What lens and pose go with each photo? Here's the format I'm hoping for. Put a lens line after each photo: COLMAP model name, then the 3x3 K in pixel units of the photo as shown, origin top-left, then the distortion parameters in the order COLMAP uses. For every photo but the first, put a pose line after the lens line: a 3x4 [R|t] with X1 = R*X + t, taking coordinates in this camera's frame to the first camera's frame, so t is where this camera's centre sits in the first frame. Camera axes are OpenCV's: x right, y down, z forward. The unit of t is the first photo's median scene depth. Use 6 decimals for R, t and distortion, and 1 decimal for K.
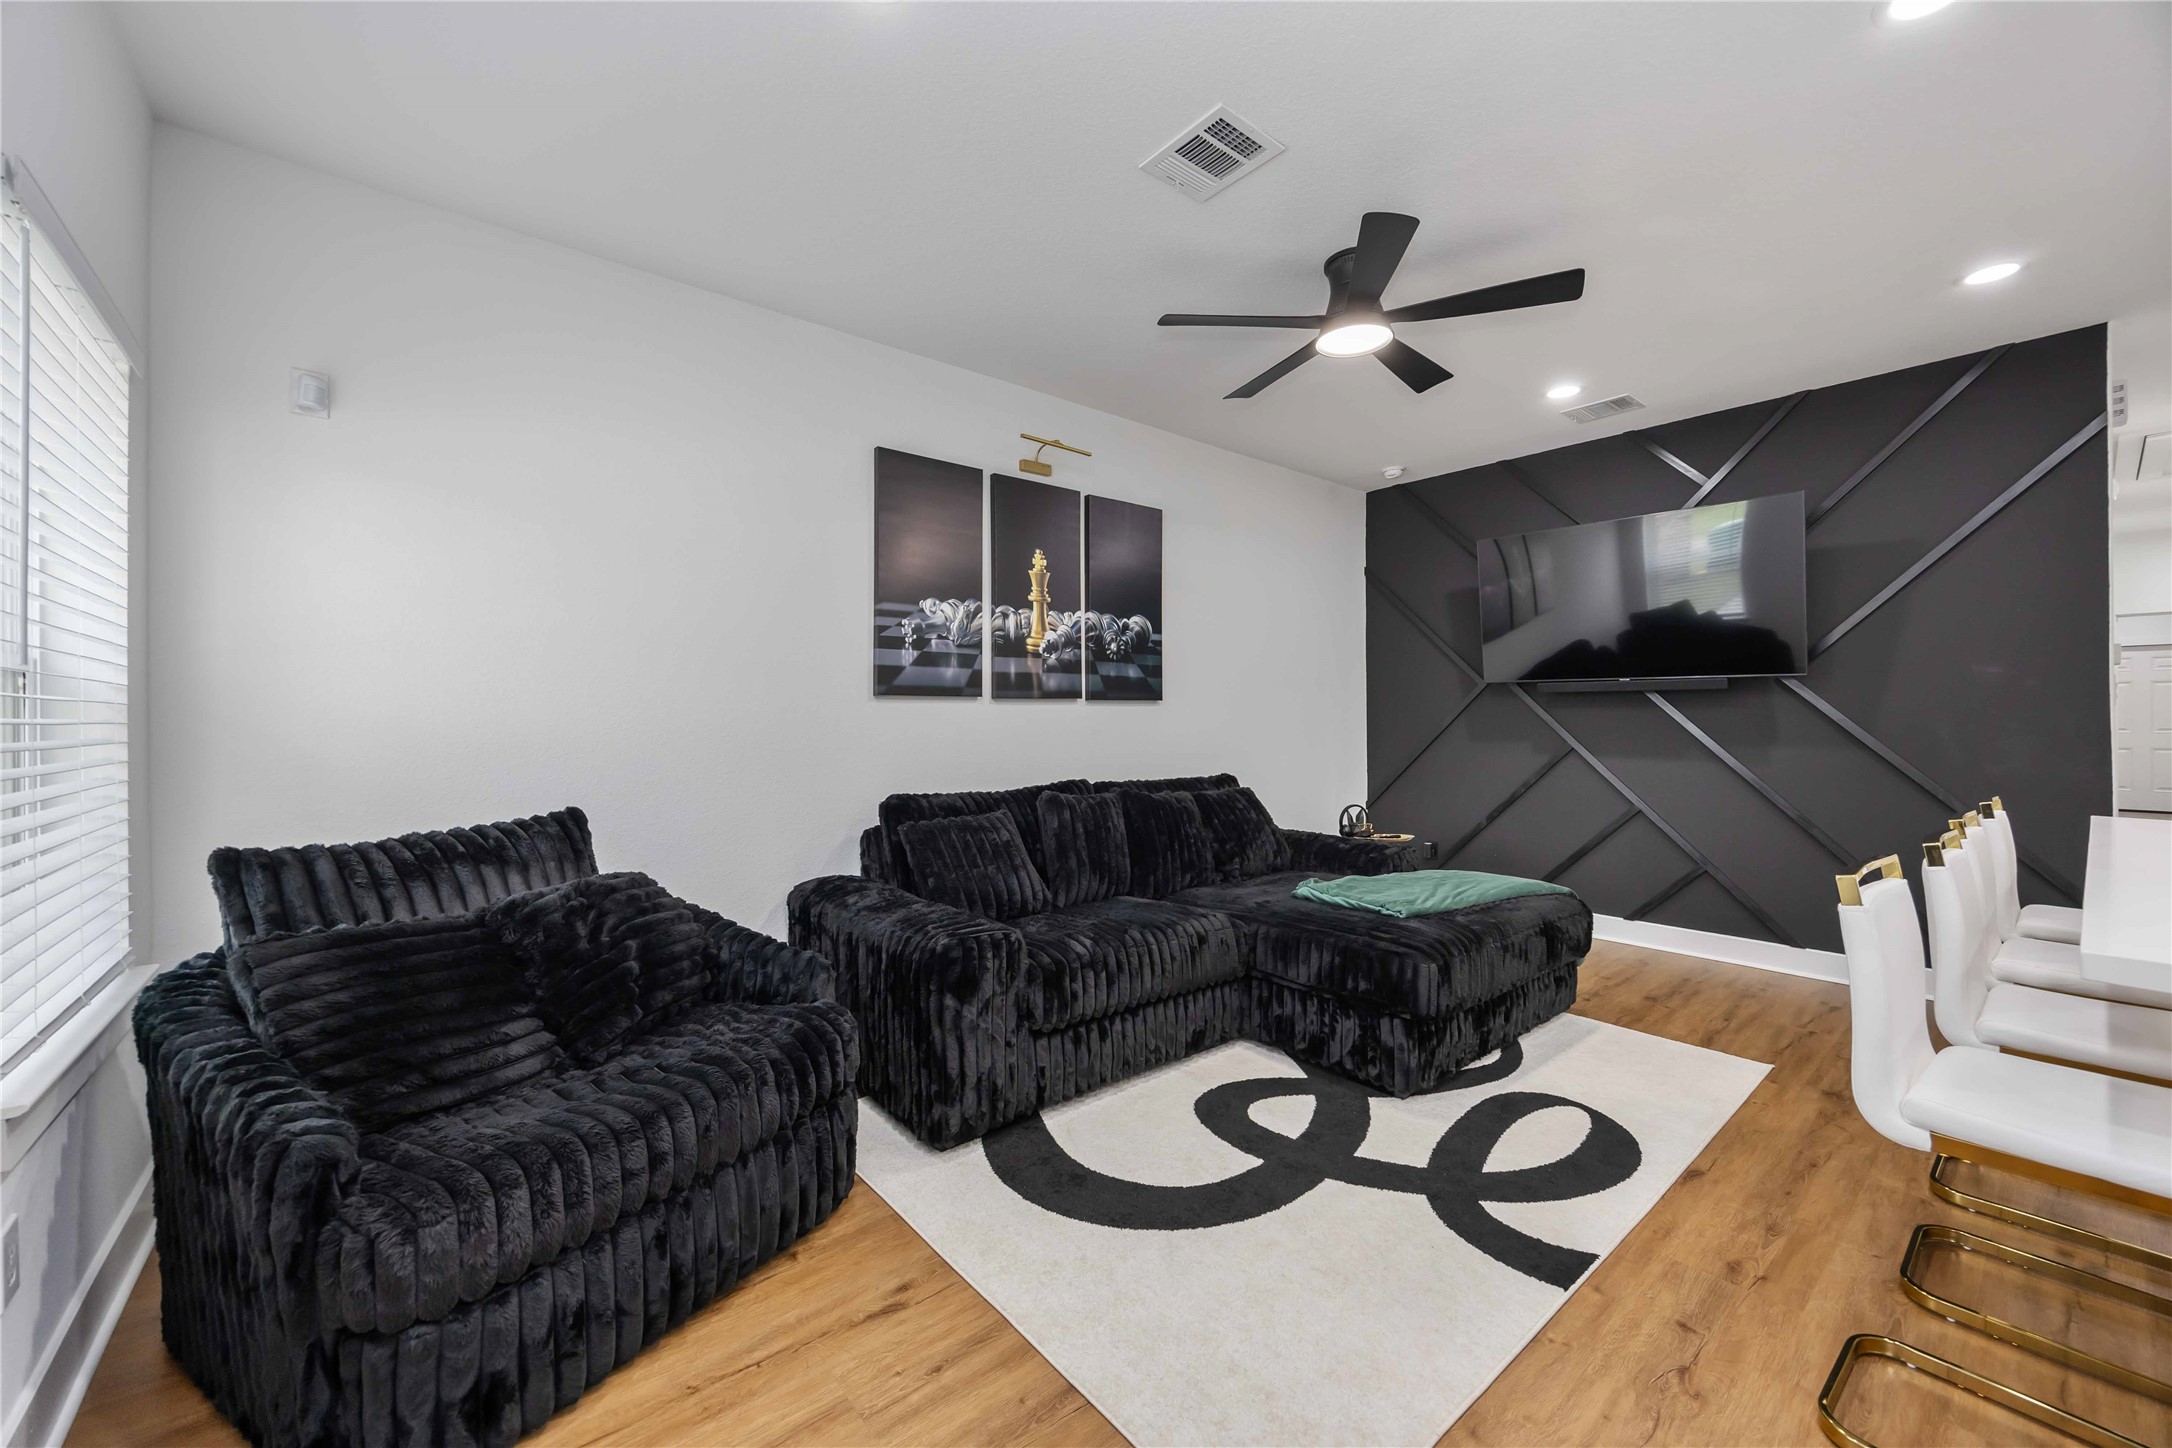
lens RADIAL K [[834.8, 0, 1083.0], [0, 834.8, 722.0], [0, 0, 1]] dist [-0.001160, 0.000476]
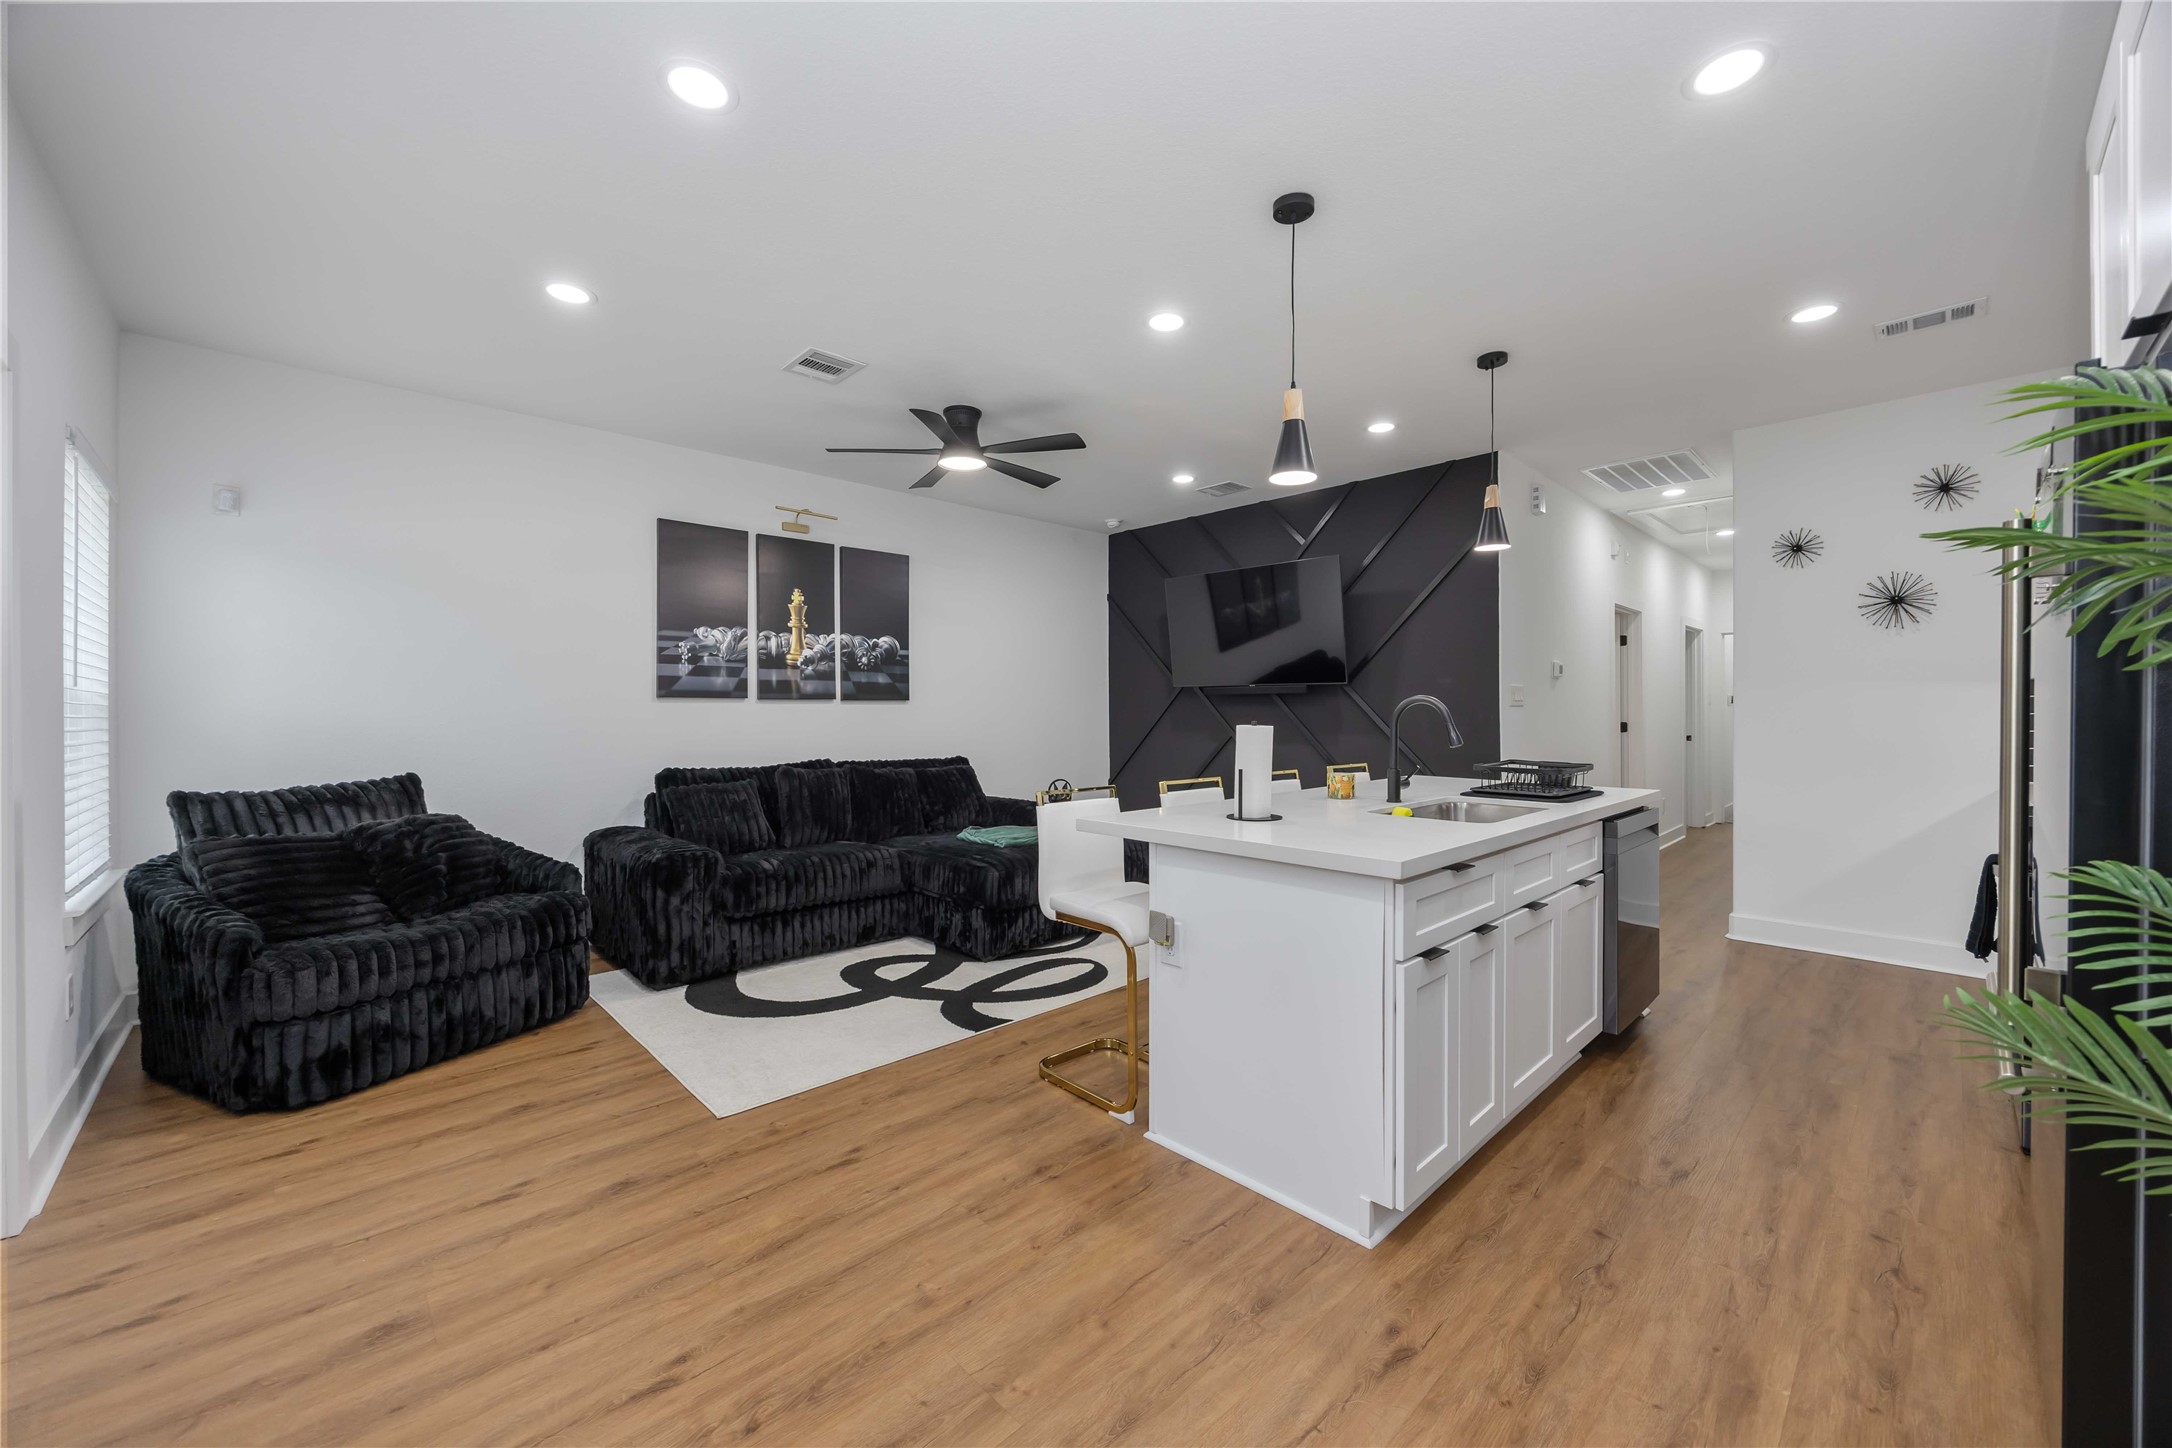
lens RADIAL K [[834.8, 0, 1087.8], [0, 834.8, 716.8], [0, 0, 1]] dist [-0.001160, 0.000476]
pose [[0.997543, 0.000316, 0.070051, 0.532619], [-0.000296, 1.000000, -0.000299, 0.000353], [-0.070051, 0.000277, 0.997543, -0.625919]]
